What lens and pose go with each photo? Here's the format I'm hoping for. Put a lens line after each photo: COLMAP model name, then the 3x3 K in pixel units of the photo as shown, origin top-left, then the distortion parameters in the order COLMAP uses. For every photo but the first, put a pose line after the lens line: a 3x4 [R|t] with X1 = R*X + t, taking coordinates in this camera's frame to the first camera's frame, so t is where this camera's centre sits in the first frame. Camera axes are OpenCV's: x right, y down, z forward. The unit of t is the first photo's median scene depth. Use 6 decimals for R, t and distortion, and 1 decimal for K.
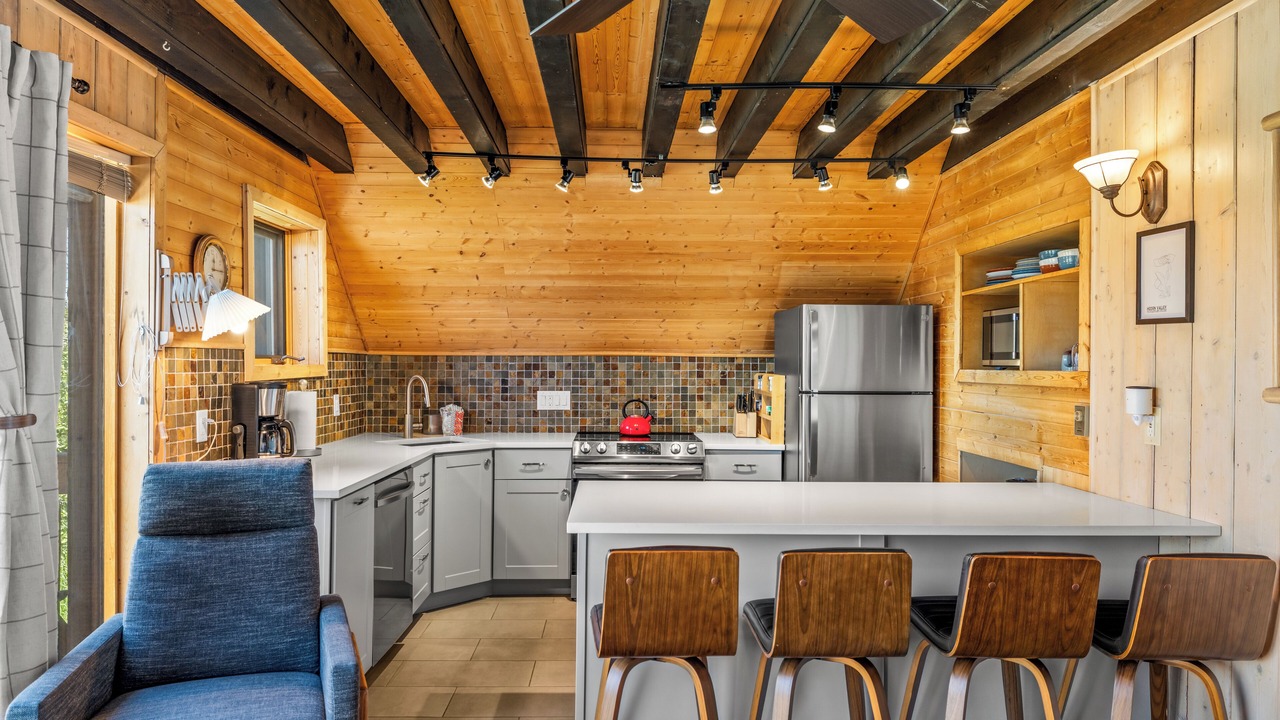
lens RADIAL K [[835.4, 0, 612.1], [0, 835.4, 358.8], [0, 0, 1]] dist [-0.001657, -0.000848]
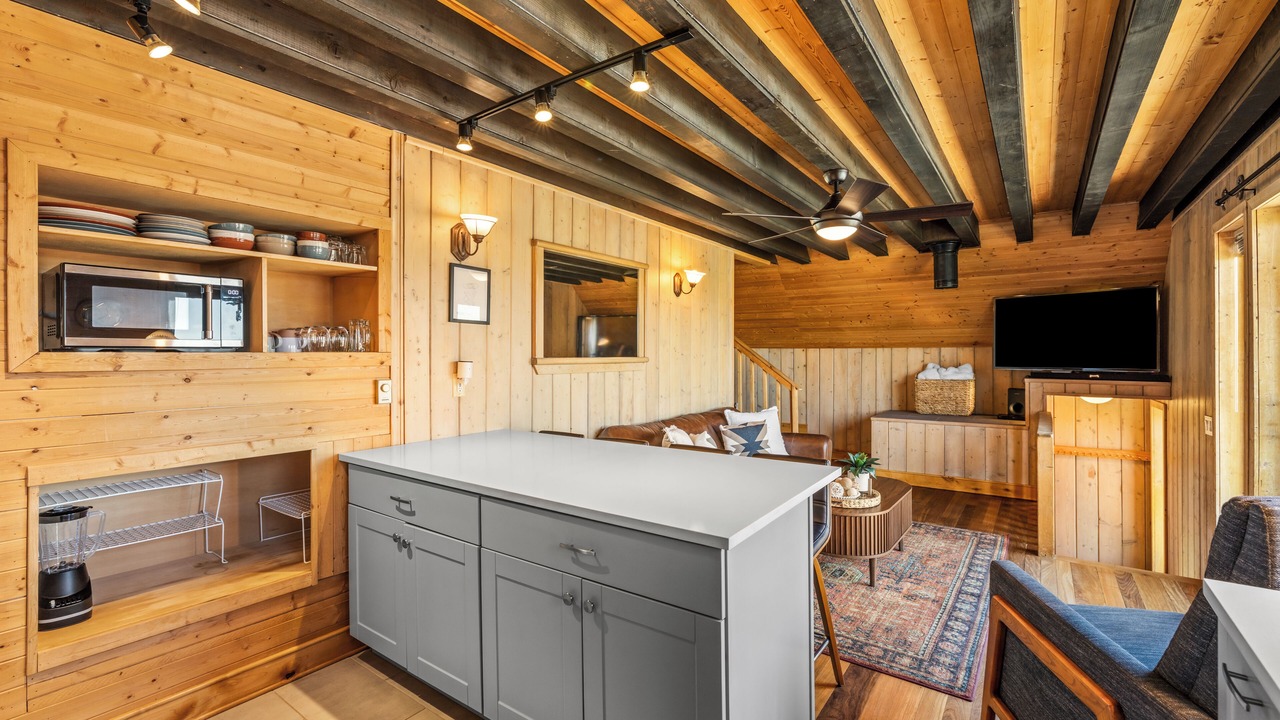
lens RADIAL K [[556.1, 0, 643.9], [0, 556.1, 355.5], [0, 0, 1]] dist [-0.002410, -0.000135]
pose [[-0.814739, -0.008677, 0.579763, -0.241699], [-0.008114, 0.999961, 0.003564, 0.013756], [-0.579771, -0.001801, -0.814777, 1.479505]]
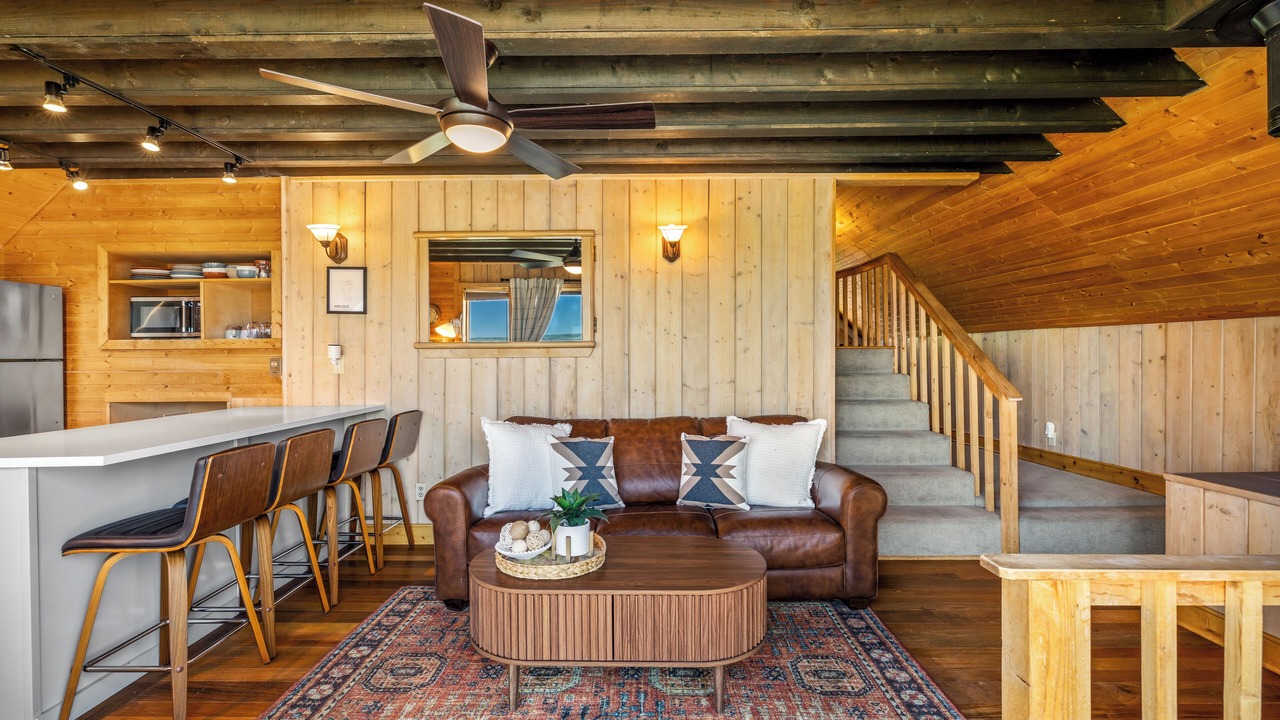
lens RADIAL K [[556.1, 0, 643.9], [0, 556.1, 355.5], [0, 0, 1]] dist [-0.002410, -0.000135]
pose [[0.005547, -0.002292, 0.999982, -0.606252], [0.002227, 0.999995, 0.002279, 0.050676], [-0.999982, 0.002214, 0.005552, 0.226107]]
